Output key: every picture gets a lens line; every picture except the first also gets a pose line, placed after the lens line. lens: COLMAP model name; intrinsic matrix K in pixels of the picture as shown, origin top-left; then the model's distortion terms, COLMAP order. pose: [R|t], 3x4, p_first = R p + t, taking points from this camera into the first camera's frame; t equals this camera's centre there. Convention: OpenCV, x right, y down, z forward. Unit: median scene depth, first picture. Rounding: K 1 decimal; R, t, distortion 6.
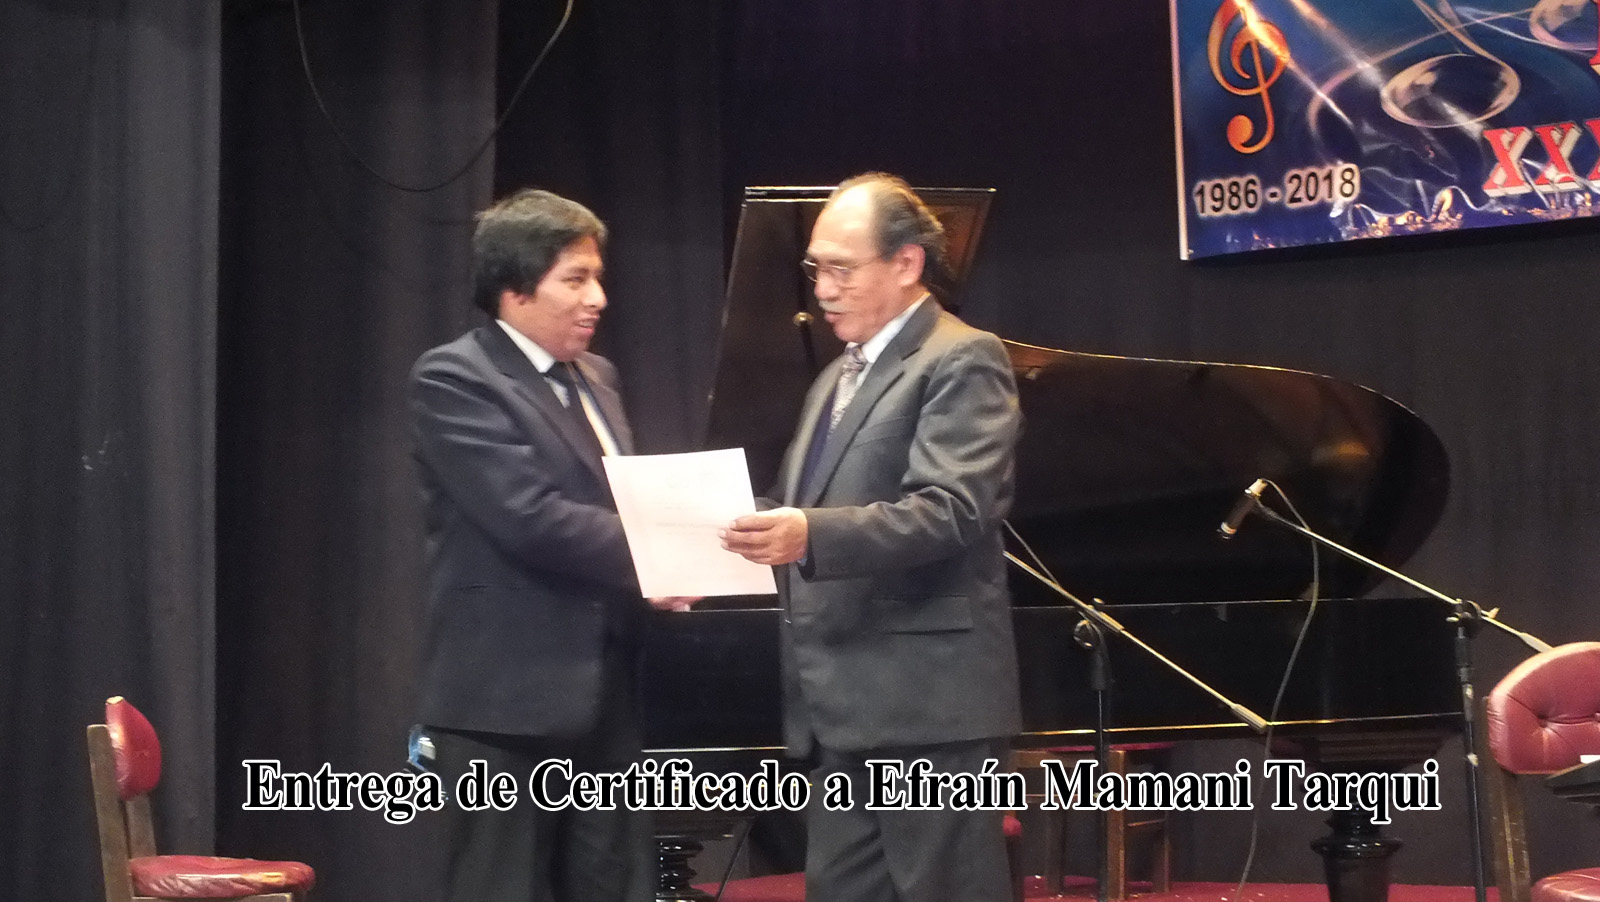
lens RADIAL K [[3067.2, 0, 831.8], [0, 3067.2, 607.4], [0, 0, 1]] dist [-0.237800, 2.322124]
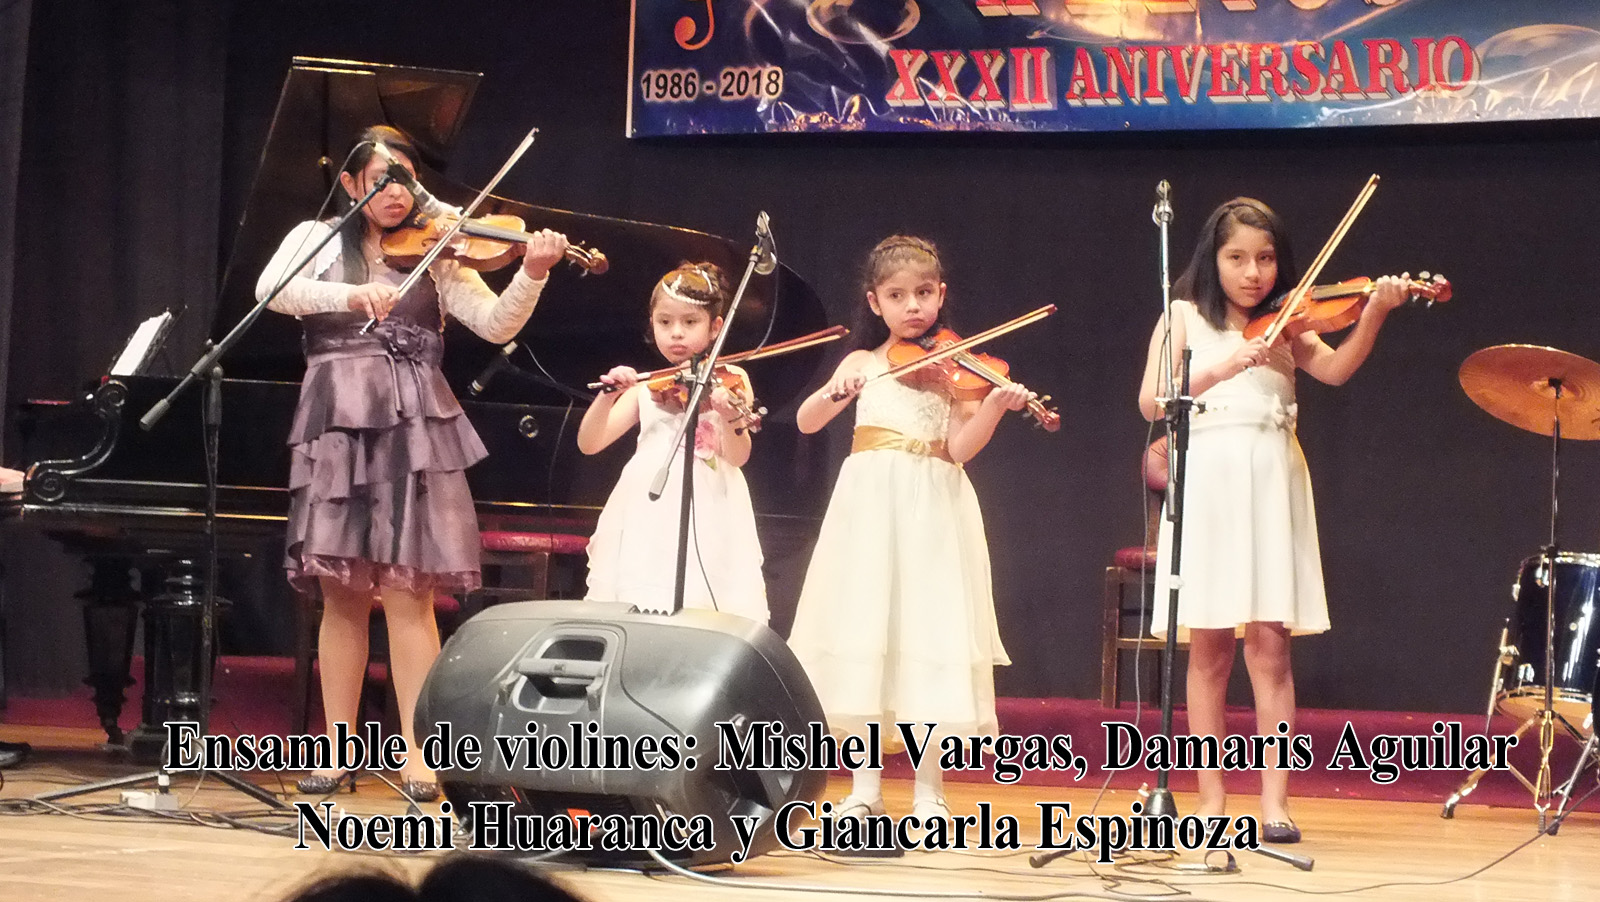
lens RADIAL K [[3458.5, 0, 800.0], [0, 3458.5, 451.0], [0, 0, 1]] dist [-0.469236, 3.762803]
pose [[0.983790, 0.070272, 0.164983, -0.026837], [-0.067248, 0.997451, -0.023846, 0.030826], [-0.166238, 0.012364, 0.986008, -0.290869]]
